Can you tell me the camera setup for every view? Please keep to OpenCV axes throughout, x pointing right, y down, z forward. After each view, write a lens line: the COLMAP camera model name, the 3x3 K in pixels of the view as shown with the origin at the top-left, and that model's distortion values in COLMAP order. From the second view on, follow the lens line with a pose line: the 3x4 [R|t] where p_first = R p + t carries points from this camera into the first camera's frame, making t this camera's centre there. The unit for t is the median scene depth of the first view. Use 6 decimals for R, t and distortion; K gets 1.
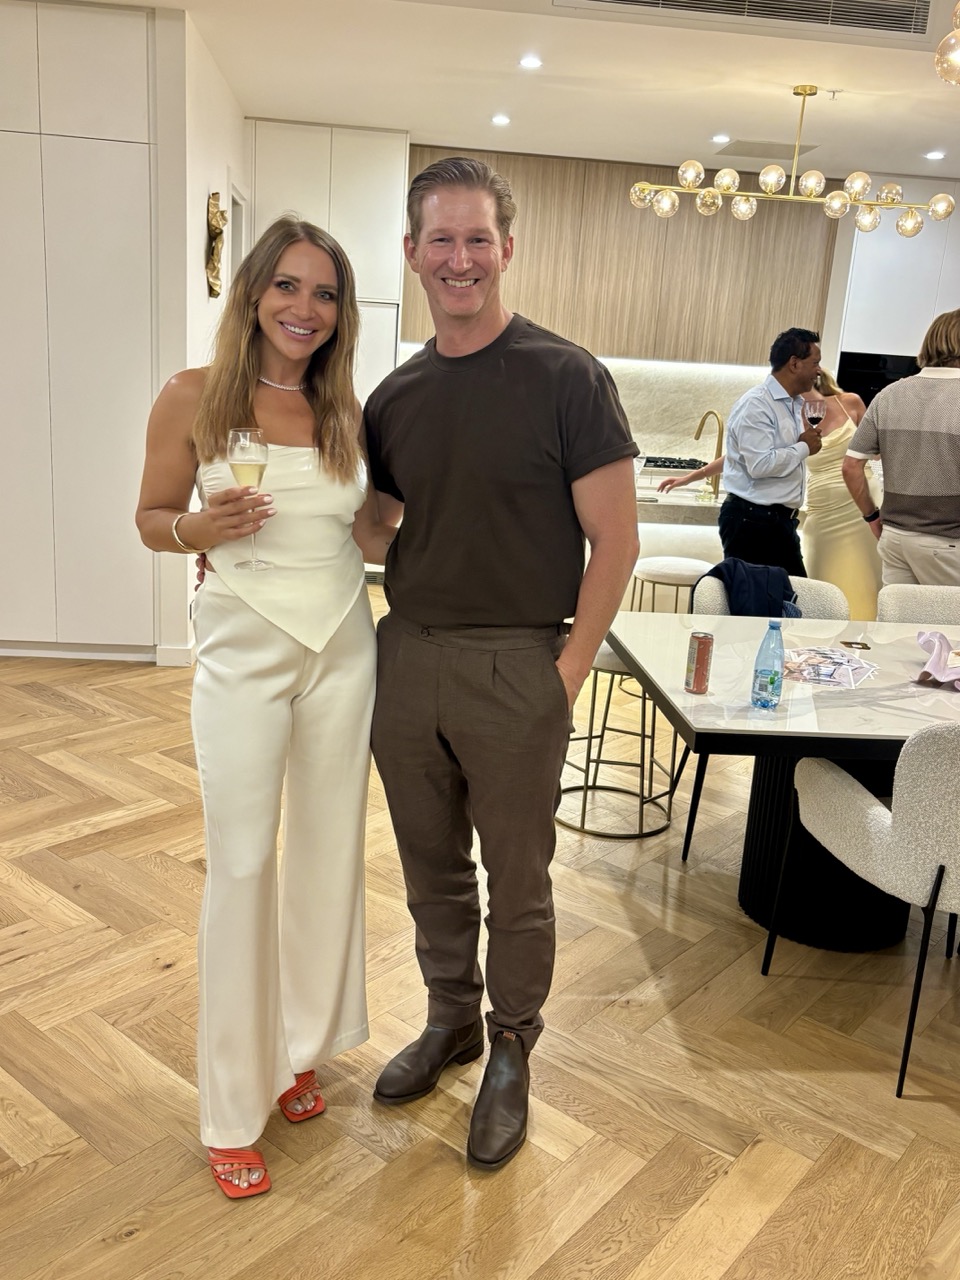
lens RADIAL K [[1142.0, 0, 480.0], [0, 1142.0, 640.0], [0, 0, 1]] dist [0.007955, -0.003015]
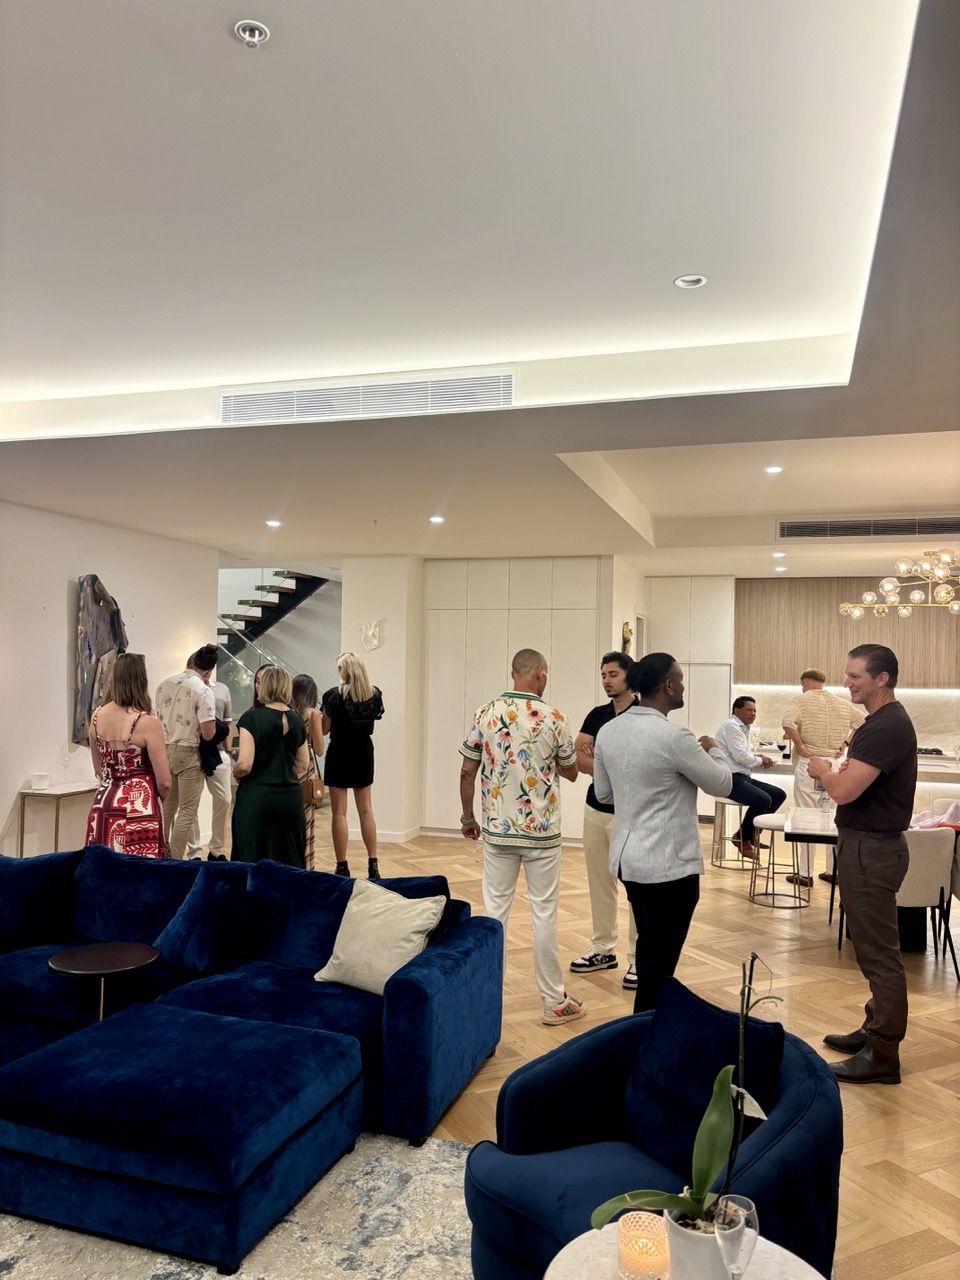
lens RADIAL K [[969.0, 0, 476.4], [0, 969.0, 636.0], [0, 0, 1]] dist [0.065000, -0.058763]
pose [[0.921318, -0.055414, -0.384842, 0.201187], [-0.057728, 0.959325, -0.276337, 0.147354], [0.384502, 0.276811, 0.880644, -0.682580]]
